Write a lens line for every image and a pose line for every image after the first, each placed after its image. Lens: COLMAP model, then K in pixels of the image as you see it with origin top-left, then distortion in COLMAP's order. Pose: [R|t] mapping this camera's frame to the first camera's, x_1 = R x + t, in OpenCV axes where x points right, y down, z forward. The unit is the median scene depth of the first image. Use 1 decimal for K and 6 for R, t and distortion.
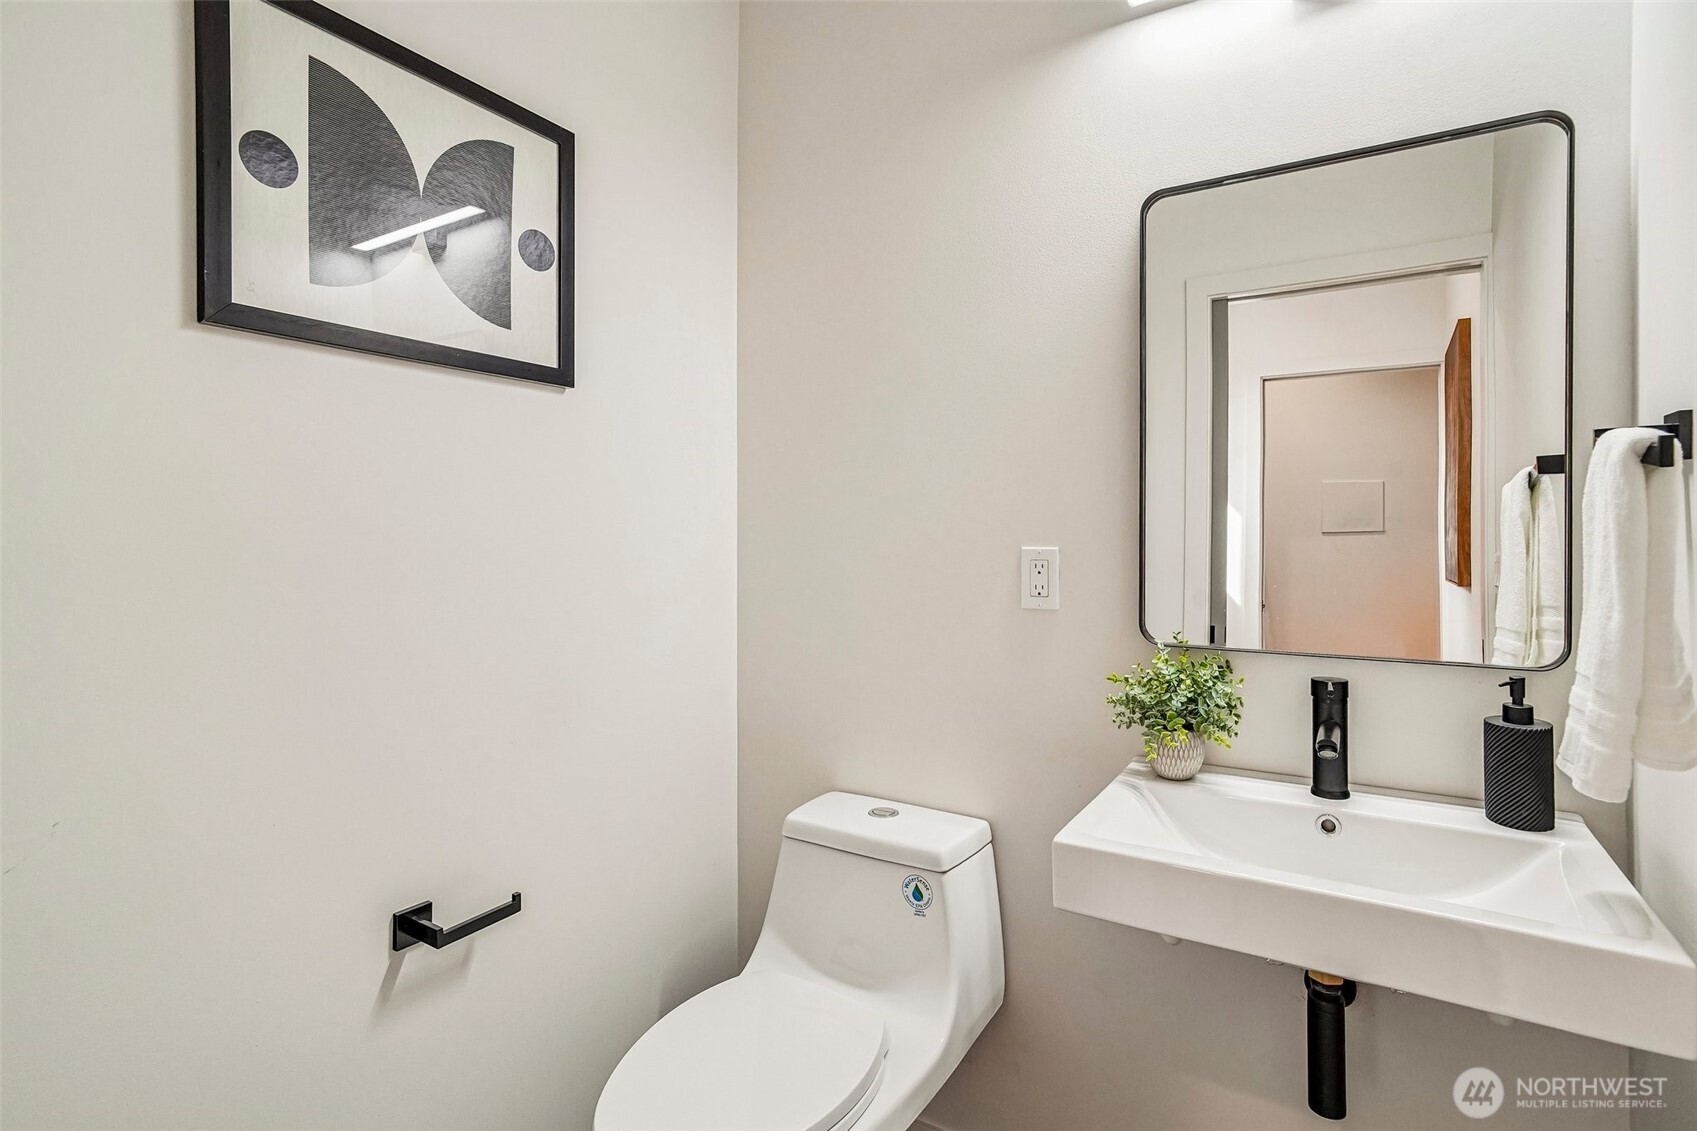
lens RADIAL K [[806.4, 0, 844.7], [0, 806.4, 527.7], [0, 0, 1]] dist [-0.003372, -0.000205]
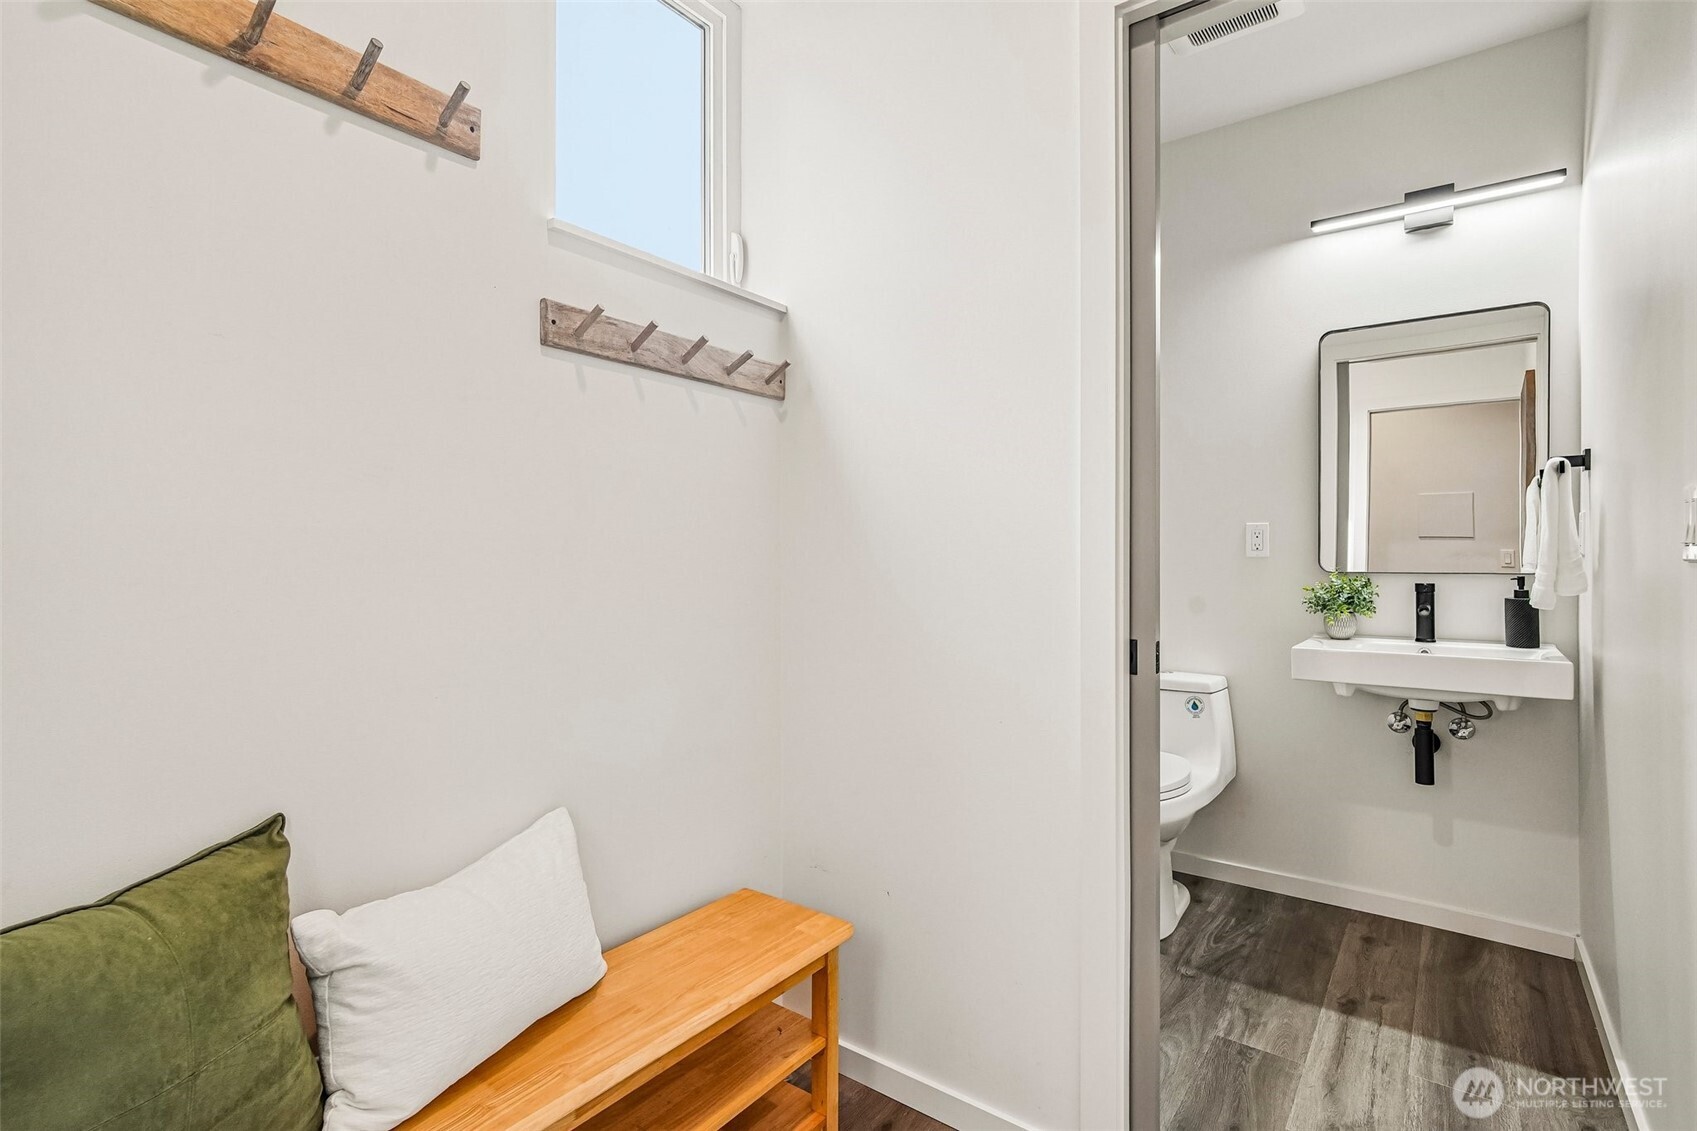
lens RADIAL K [[809.3, 0, 847.5], [0, 809.3, 556.2], [0, 0, 1]] dist [-0.001416, 0.000854]
pose [[0.996801, -0.004041, -0.079818, -0.628303], [0.004184, 0.999990, 0.001626, 0.107994], [0.079810, -0.001954, 0.996808, -1.052136]]
